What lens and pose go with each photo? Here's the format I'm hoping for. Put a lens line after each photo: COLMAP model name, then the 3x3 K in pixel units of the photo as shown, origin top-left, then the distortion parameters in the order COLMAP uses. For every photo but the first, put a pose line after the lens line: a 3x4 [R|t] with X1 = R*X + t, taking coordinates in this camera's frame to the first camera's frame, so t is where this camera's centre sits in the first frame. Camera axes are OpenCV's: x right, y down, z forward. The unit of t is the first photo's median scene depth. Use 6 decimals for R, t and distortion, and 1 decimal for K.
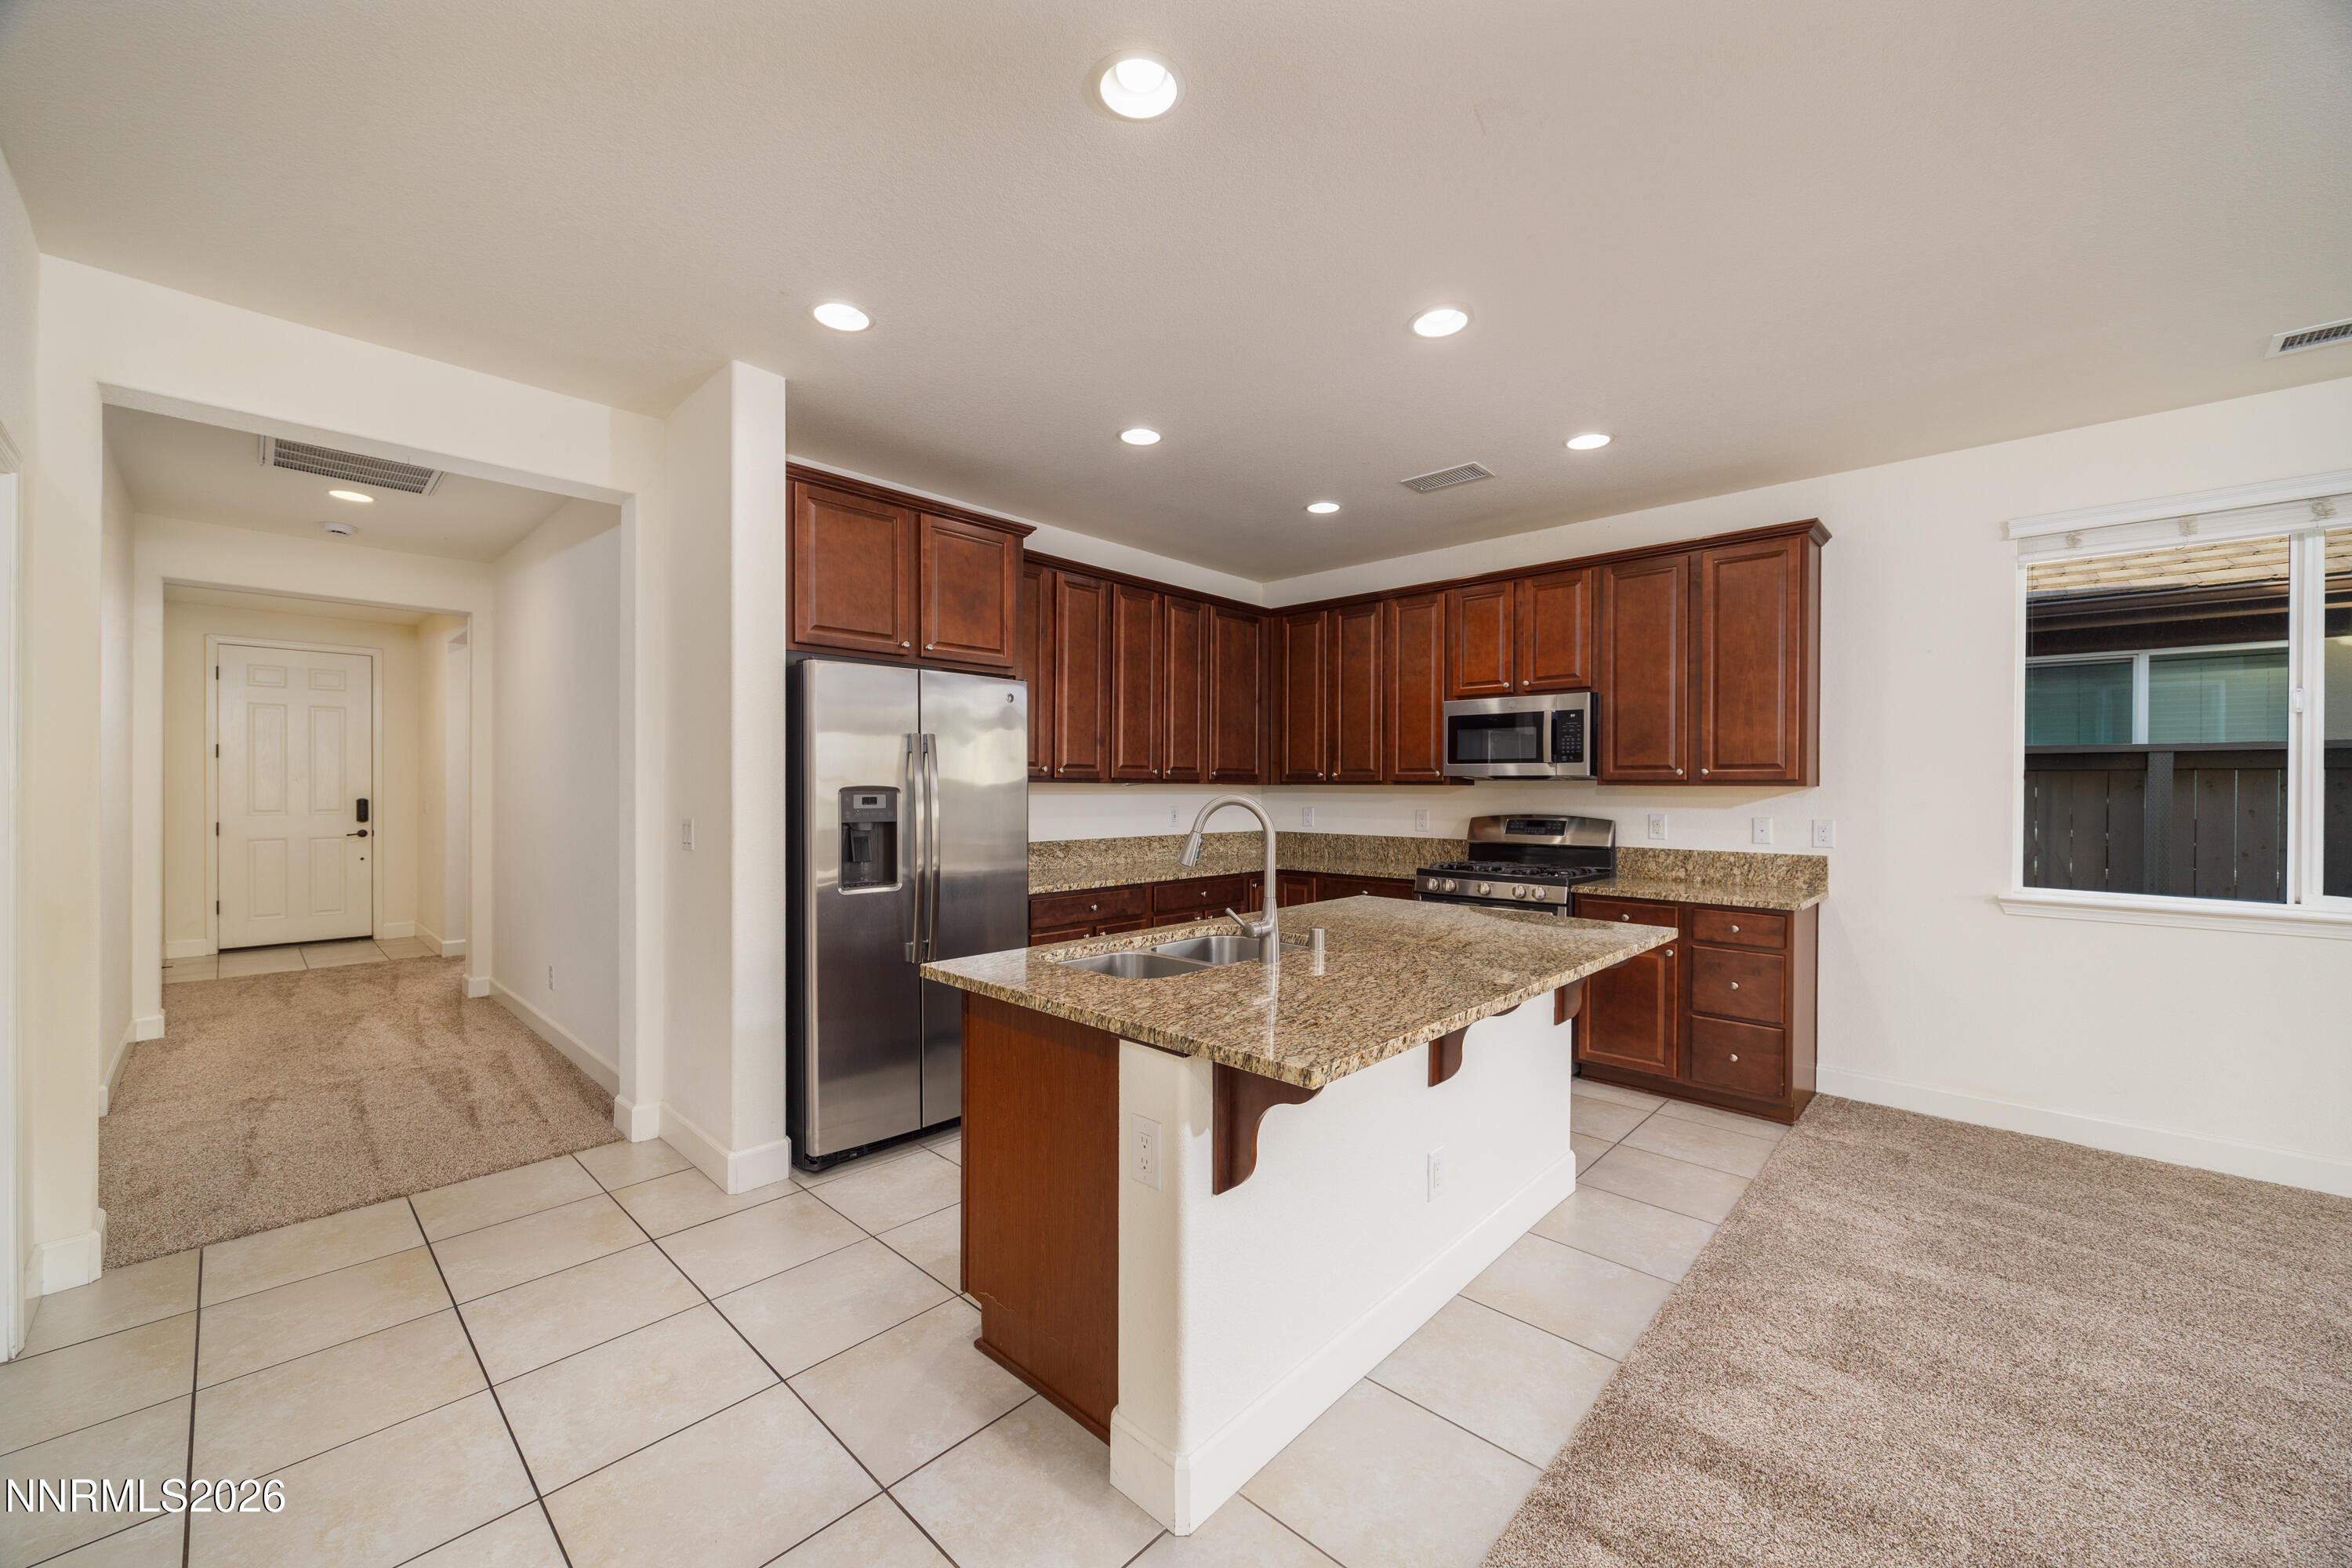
lens RADIAL K [[890.8, 0, 1176.3], [0, 890.8, 794.1], [0, 0, 1]] dist [-0.001726, -0.000641]
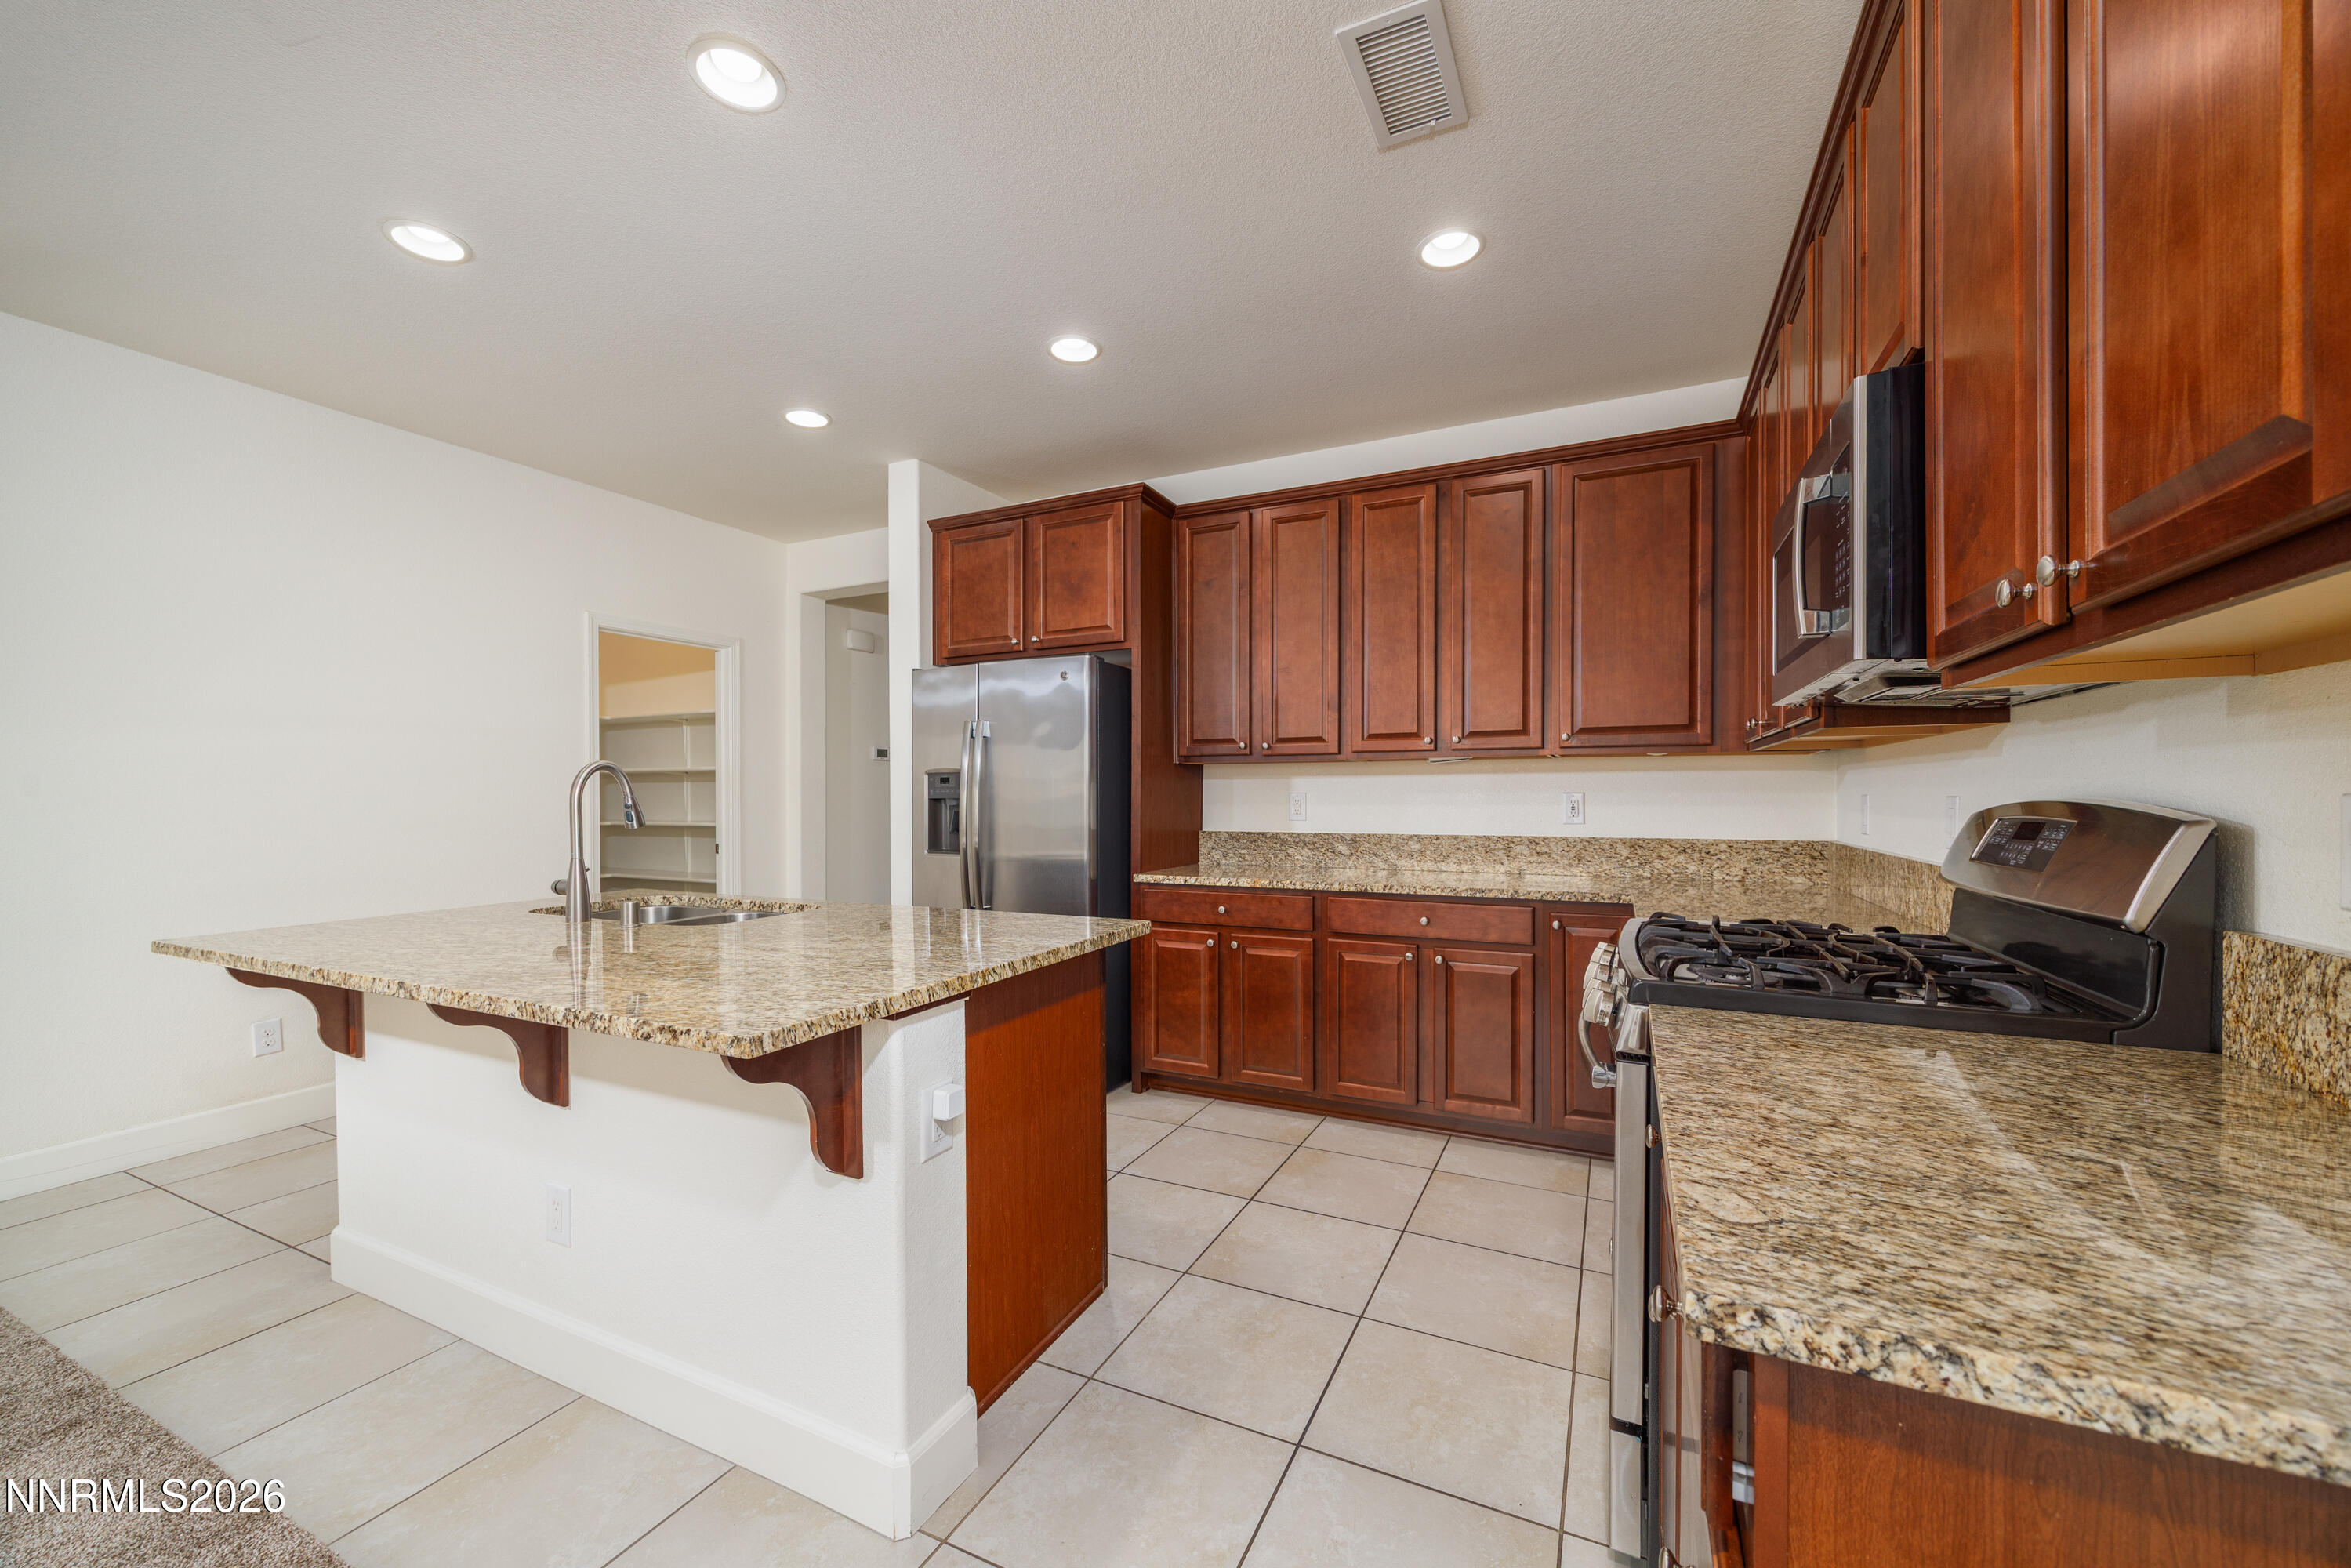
lens RADIAL K [[933.6, 0, 1170.4], [0, 933.6, 788.1], [0, 0, 1]] dist [0.000291, -0.000033]
pose [[0.297509, -0.004147, -0.954710, 0.649259], [0.000052, 0.999991, -0.004327, 0.016049], [0.954719, 0.001238, 0.297506, 0.624054]]
